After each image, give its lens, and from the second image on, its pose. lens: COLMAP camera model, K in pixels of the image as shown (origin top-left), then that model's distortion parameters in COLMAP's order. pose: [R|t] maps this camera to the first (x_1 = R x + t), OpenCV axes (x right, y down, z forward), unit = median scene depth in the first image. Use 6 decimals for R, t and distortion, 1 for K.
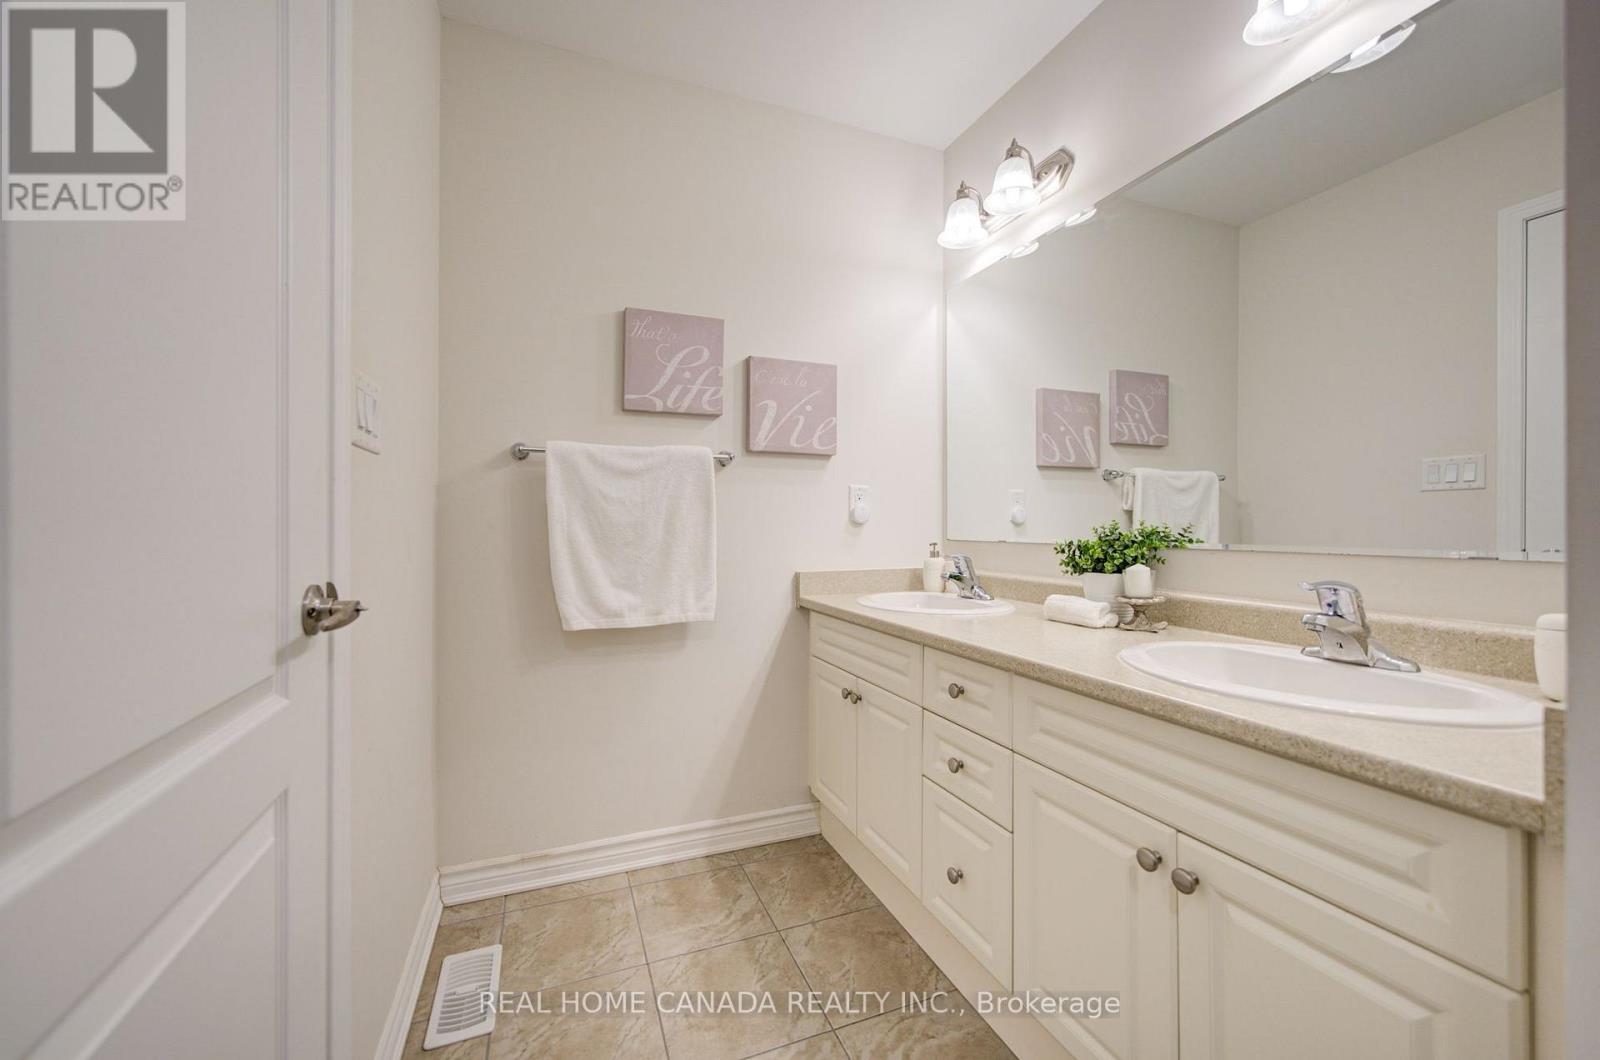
lens RADIAL K [[641.6, 0, 800.5], [0, 641.6, 526.4], [0, 0, 1]] dist [-0.017654, 0.005017]
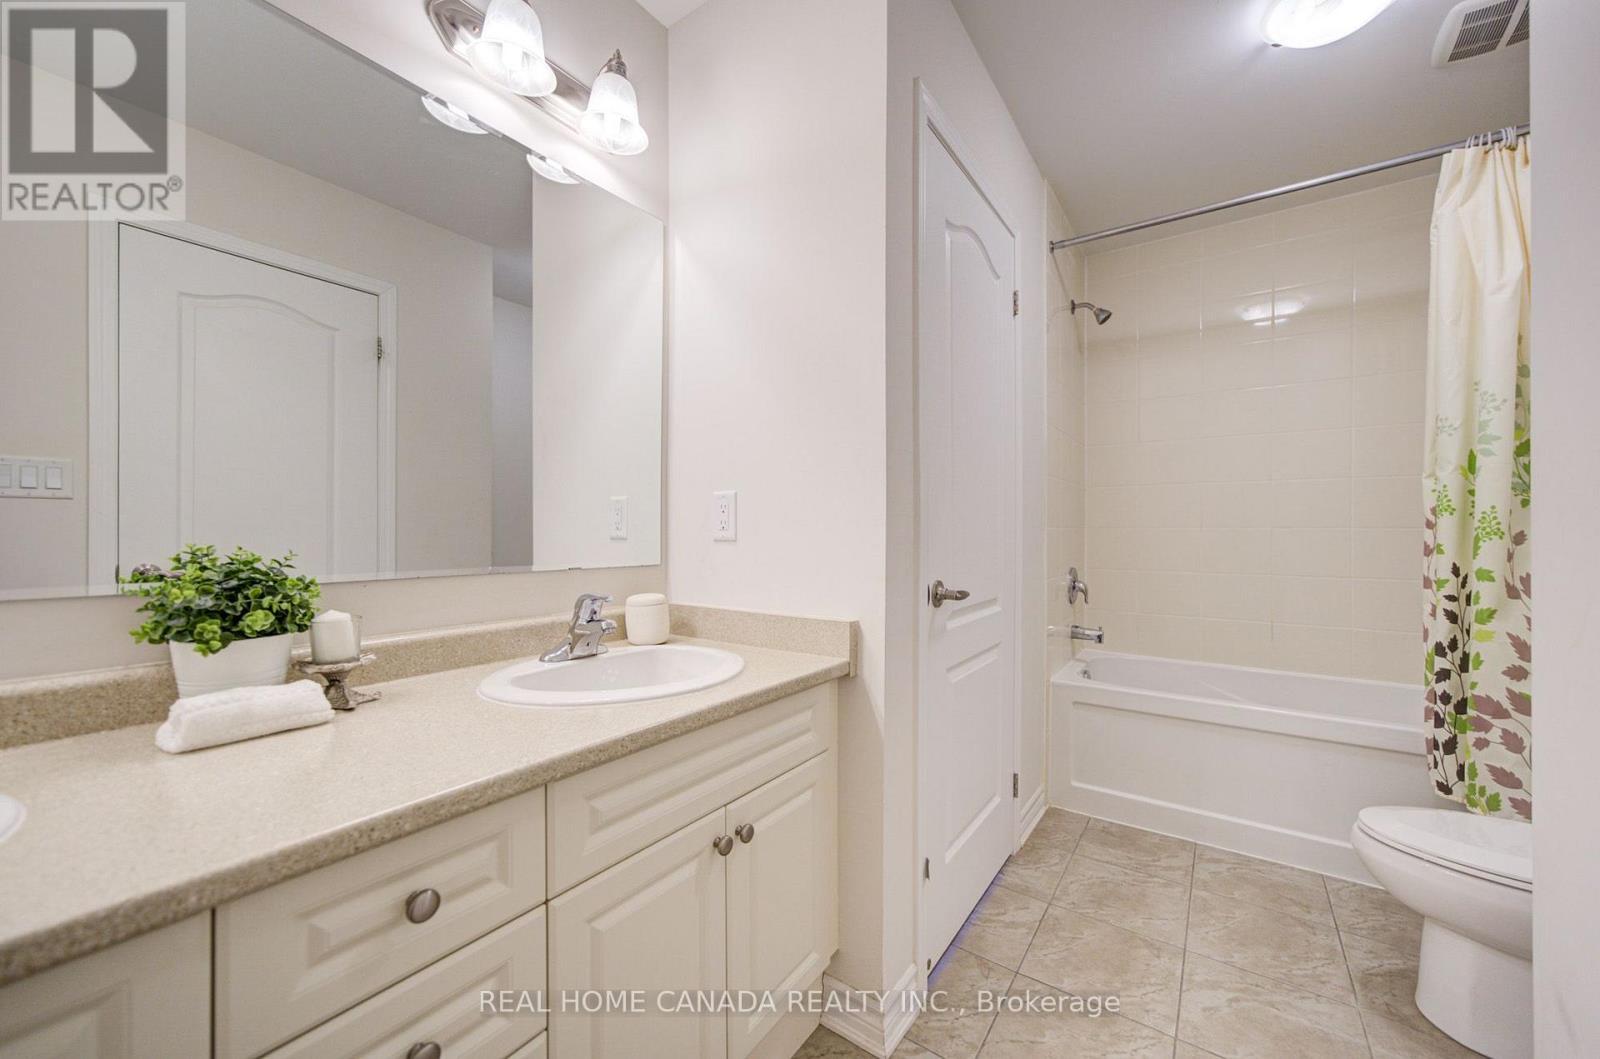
lens RADIAL K [[614.0, 0, 798.1], [0, 614.0, 529.5], [0, 0, 1]] dist [-0.006032, 0.004287]
pose [[-0.543824, -0.002129, 0.839197, -0.314941], [-0.000008, 0.999997, 0.002532, -0.031933], [-0.839200, 0.001371, -0.543822, 1.050719]]
